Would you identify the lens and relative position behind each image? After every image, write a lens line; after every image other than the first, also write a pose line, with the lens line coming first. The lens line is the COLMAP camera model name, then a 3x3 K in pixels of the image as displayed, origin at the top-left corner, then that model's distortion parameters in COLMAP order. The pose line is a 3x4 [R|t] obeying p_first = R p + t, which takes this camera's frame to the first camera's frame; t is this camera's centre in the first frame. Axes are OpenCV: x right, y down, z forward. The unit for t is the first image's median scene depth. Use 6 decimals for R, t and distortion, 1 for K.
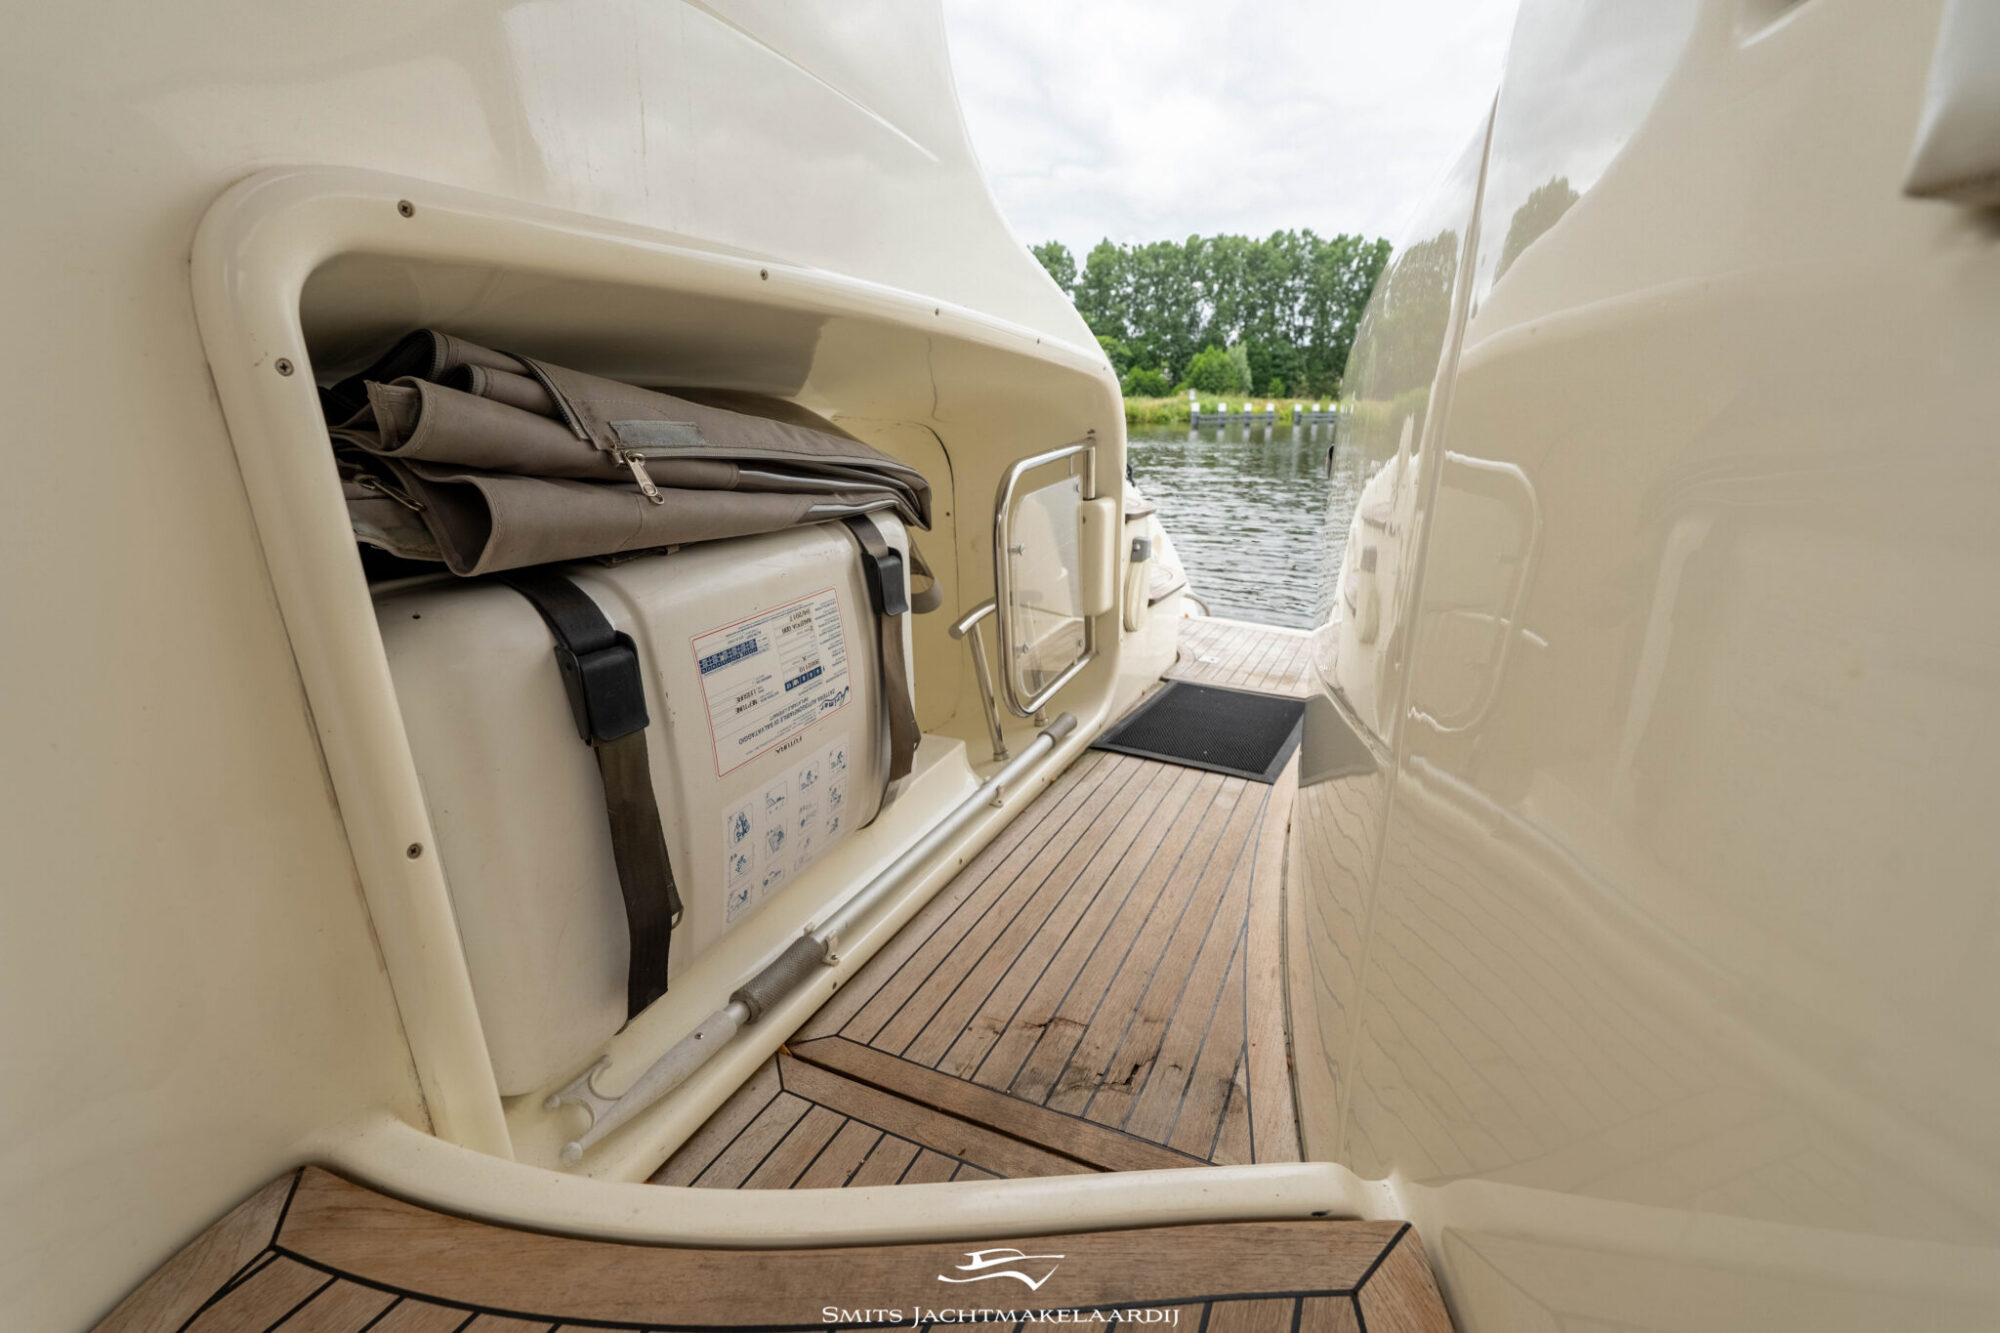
lens RADIAL K [[878.4, 0, 1000.0], [0, 878.4, 666.5], [0, 0, 1]] dist [-0.015650, 0.007837]
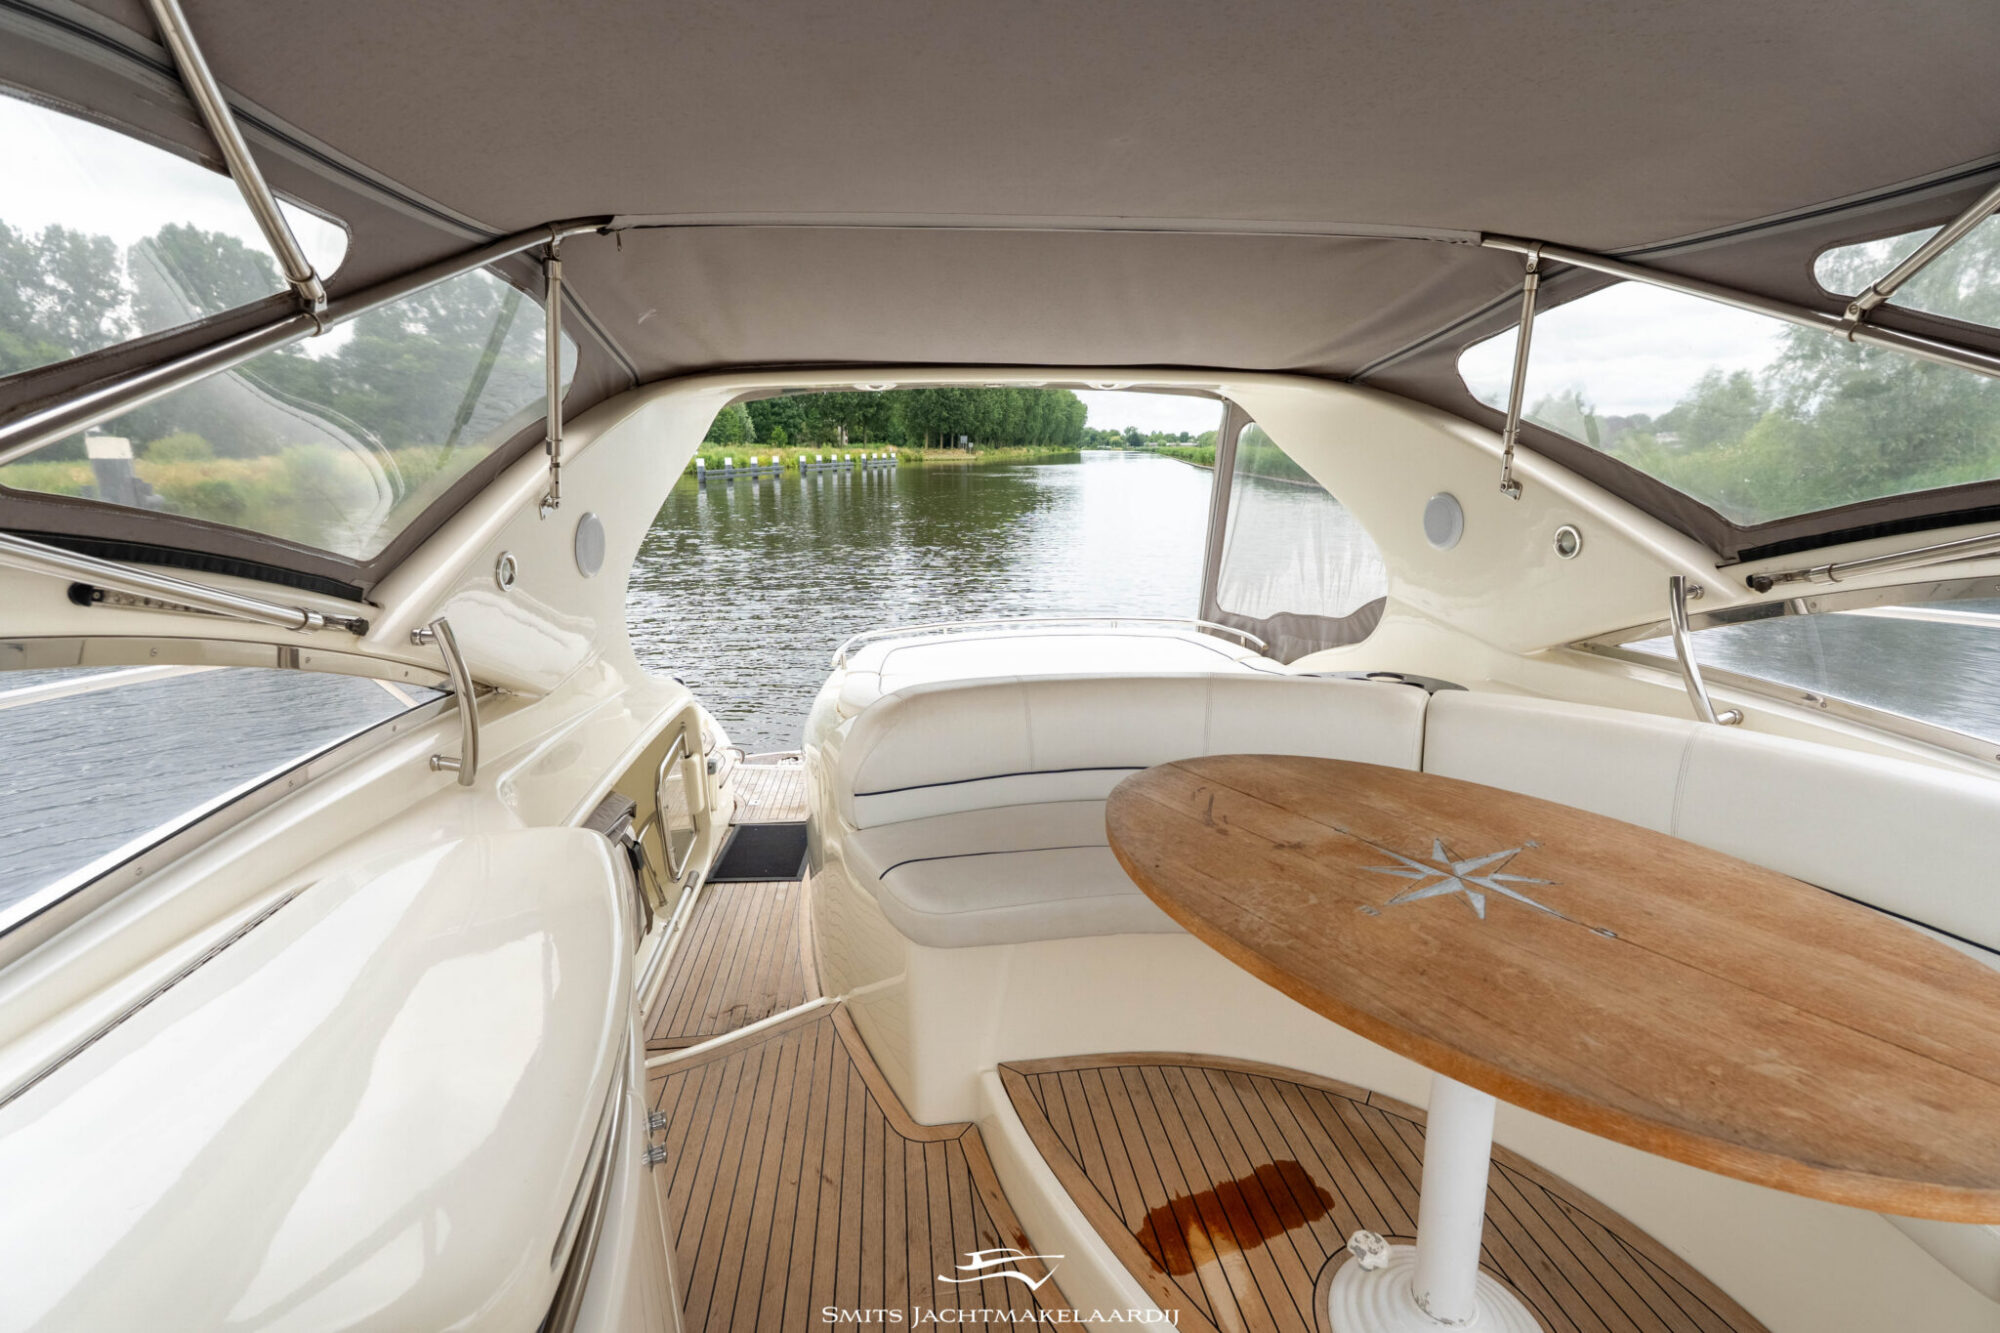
lens RADIAL K [[878.4, 0, 1000.0], [0, 878.4, 666.5], [0, 0, 1]] dist [-0.015650, 0.007837]
pose [[0.848317, -0.130579, 0.513135, -0.444022], [0.152368, 0.988324, -0.000393, -0.453202], [-0.507092, 0.078519, 0.858308, -1.628554]]
